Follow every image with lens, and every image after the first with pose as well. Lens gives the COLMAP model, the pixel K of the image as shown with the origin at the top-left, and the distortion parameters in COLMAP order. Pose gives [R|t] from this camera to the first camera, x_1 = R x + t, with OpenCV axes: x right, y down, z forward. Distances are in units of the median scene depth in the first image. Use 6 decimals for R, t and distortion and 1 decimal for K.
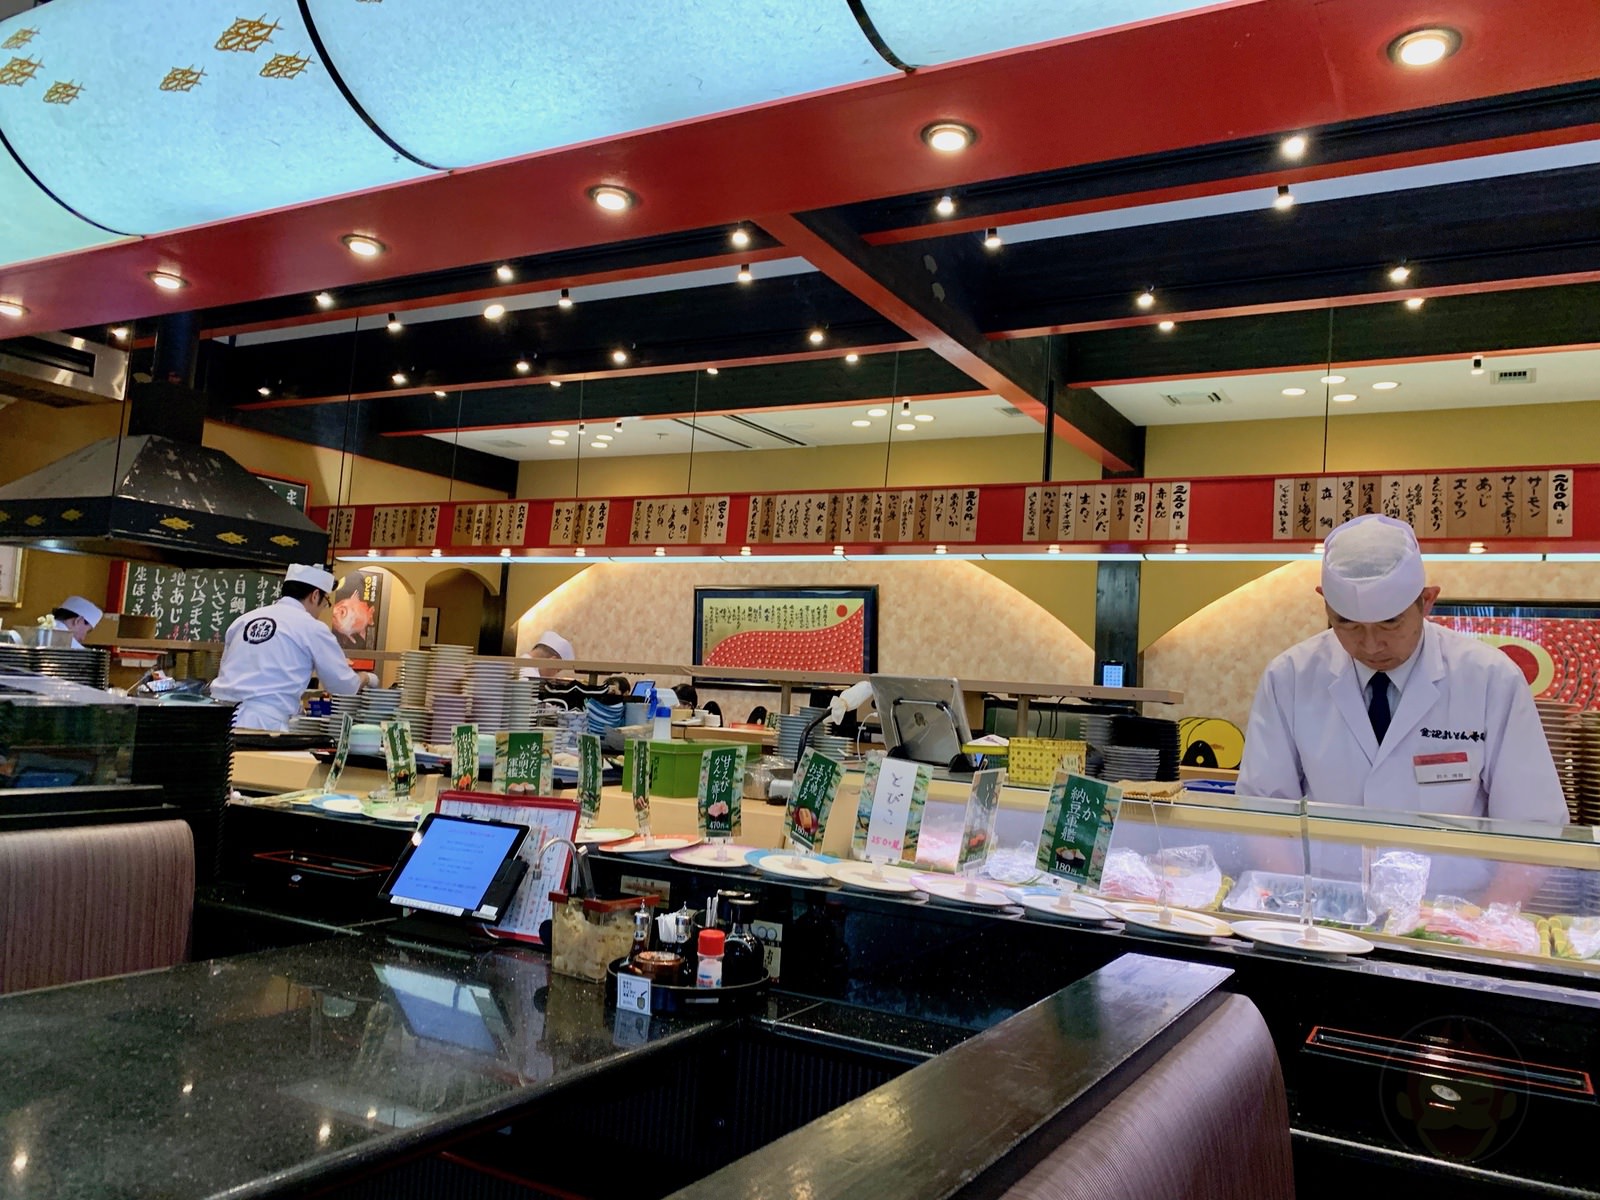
lens RADIAL K [[1269.8, 0, 810.4], [0, 1269.8, 589.3], [0, 0, 1]] dist [0.012094, 0.001043]
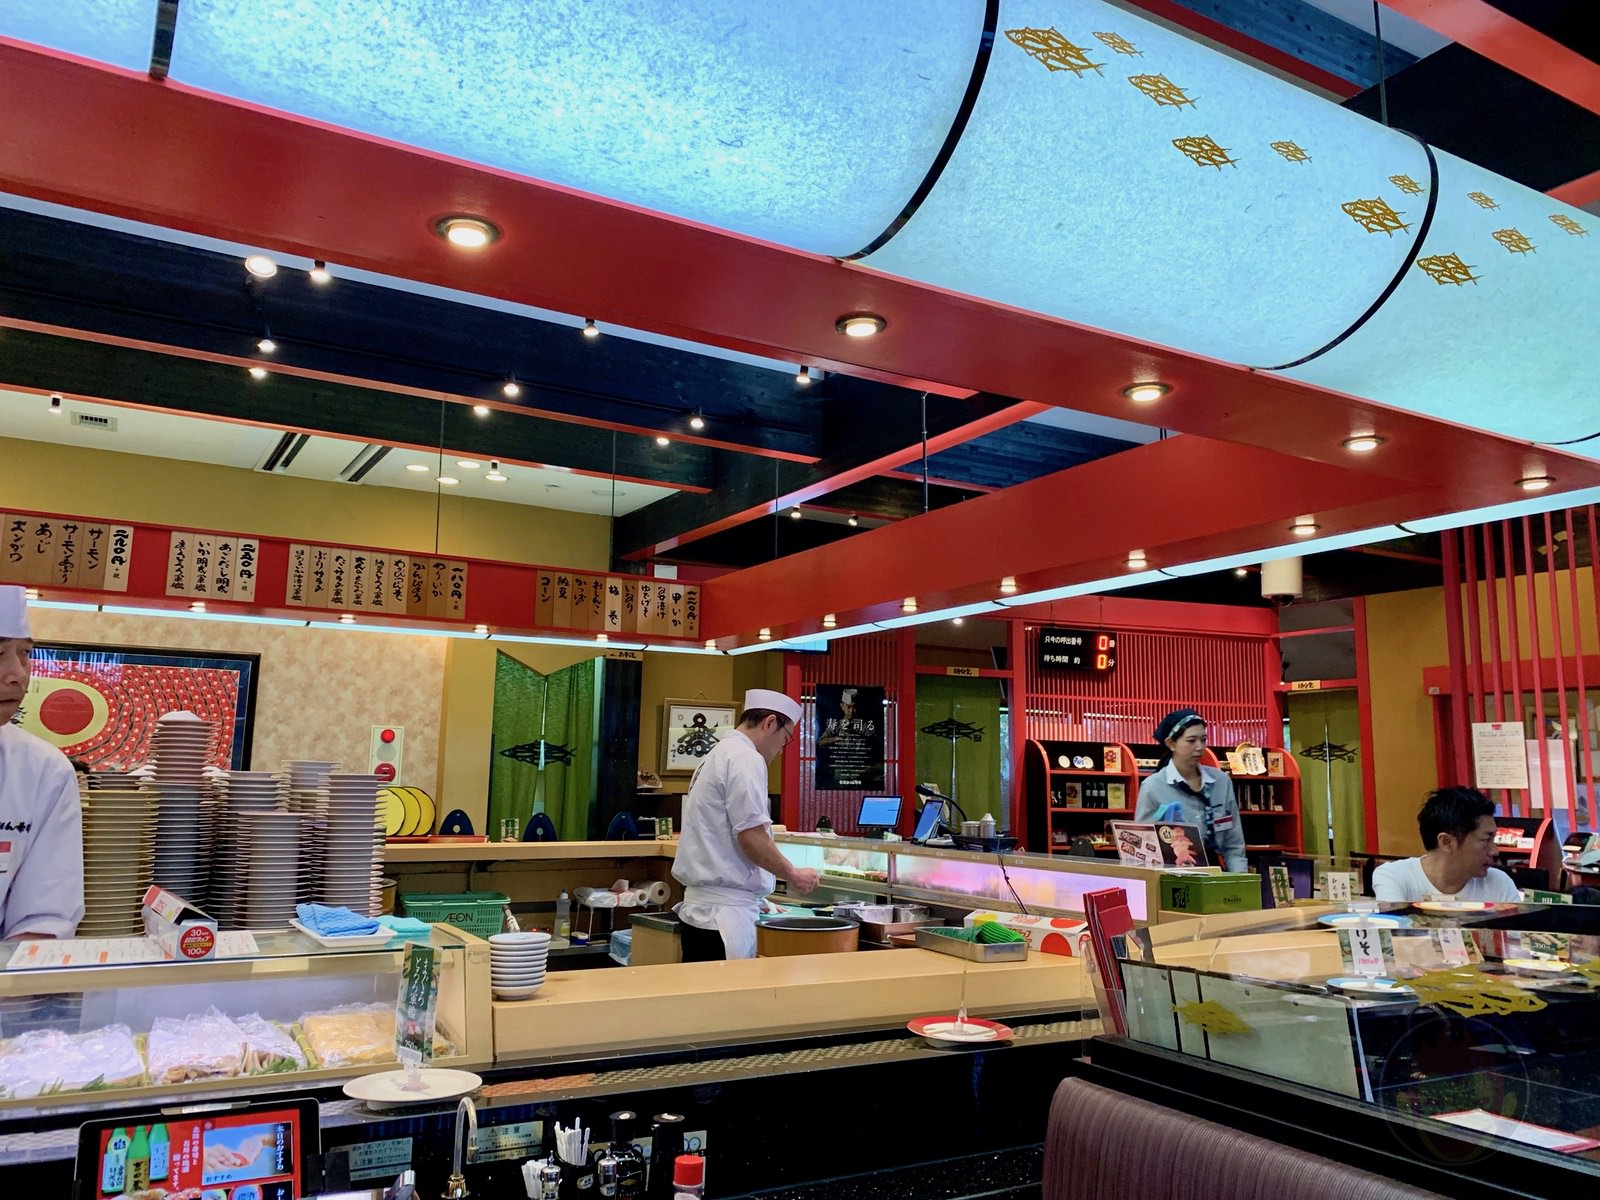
lens RADIAL K [[1269.8, 0, 805.9], [0, 1269.8, 604.9], [0, 0, 1]] dist [0.012094, 0.001043]
pose [[0.512628, 0.079214, 0.854949, -0.141881], [-0.055432, 0.996711, -0.059111, -0.000936], [-0.856820, -0.017089, 0.515333, 0.070778]]
